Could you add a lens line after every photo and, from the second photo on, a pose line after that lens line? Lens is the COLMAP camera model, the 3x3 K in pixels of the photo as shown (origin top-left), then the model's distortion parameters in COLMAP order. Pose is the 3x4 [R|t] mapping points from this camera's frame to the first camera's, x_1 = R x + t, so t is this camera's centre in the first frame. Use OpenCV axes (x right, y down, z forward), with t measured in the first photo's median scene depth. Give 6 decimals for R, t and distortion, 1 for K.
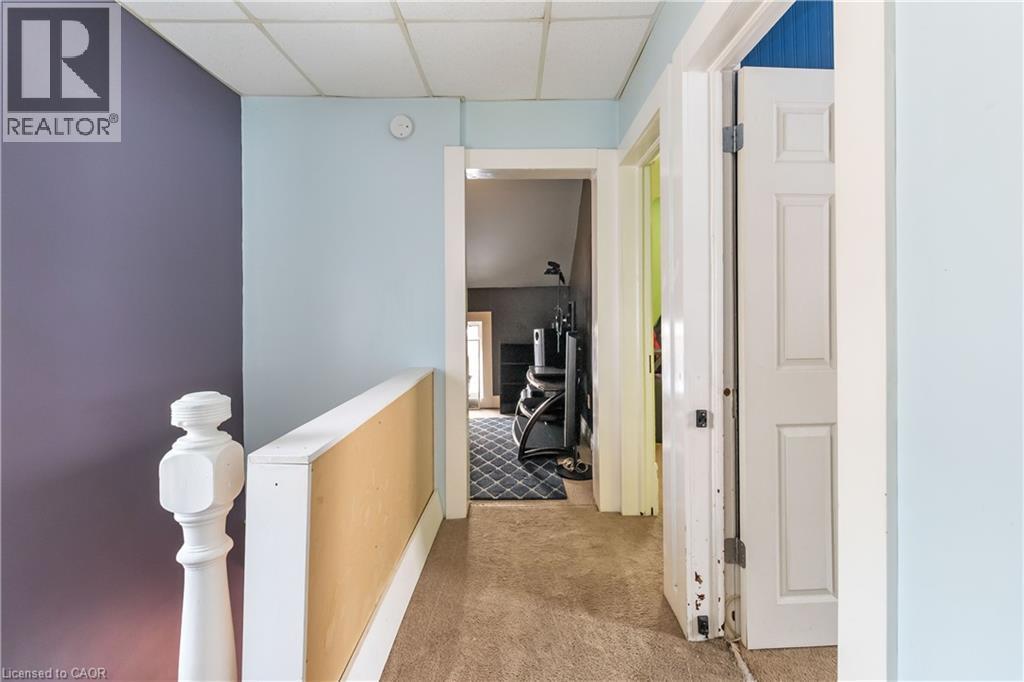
lens RADIAL K [[480.1, 0, 515.3], [0, 480.1, 327.0], [0, 0, 1]] dist [0.000355, -0.000250]
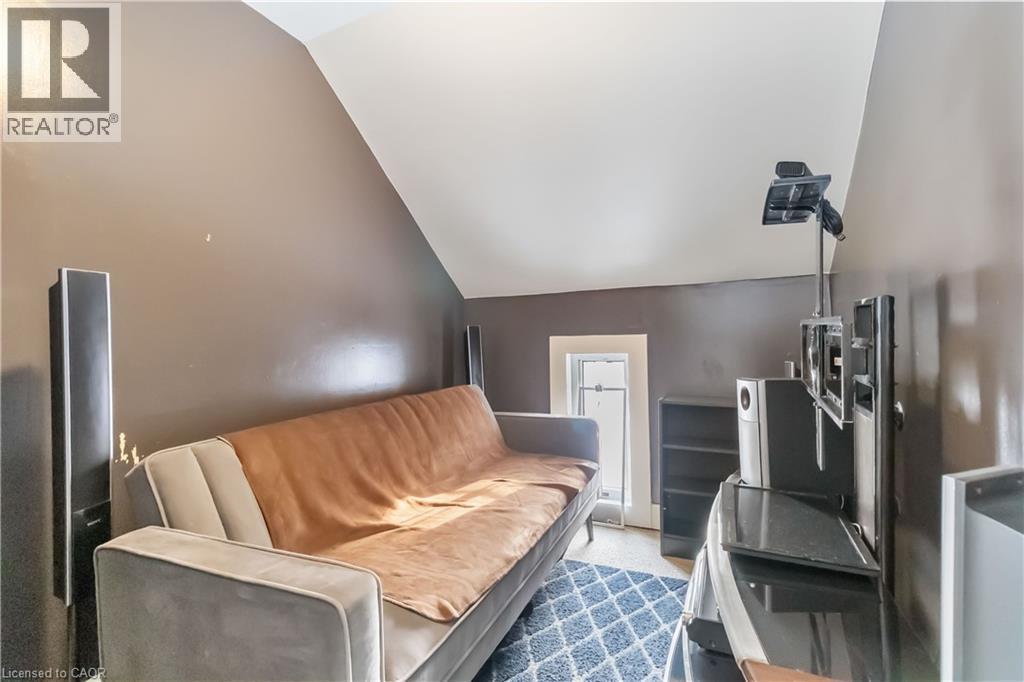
lens RADIAL K [[480.1, 0, 515.3], [0, 480.1, 327.0], [0, 0, 1]] dist [0.000355, -0.000250]
pose [[0.912717, -0.006370, -0.408543, 0.032635], [-0.013815, 0.998826, -0.046439, -0.016026], [0.408359, 0.048029, 0.911557, 0.545837]]
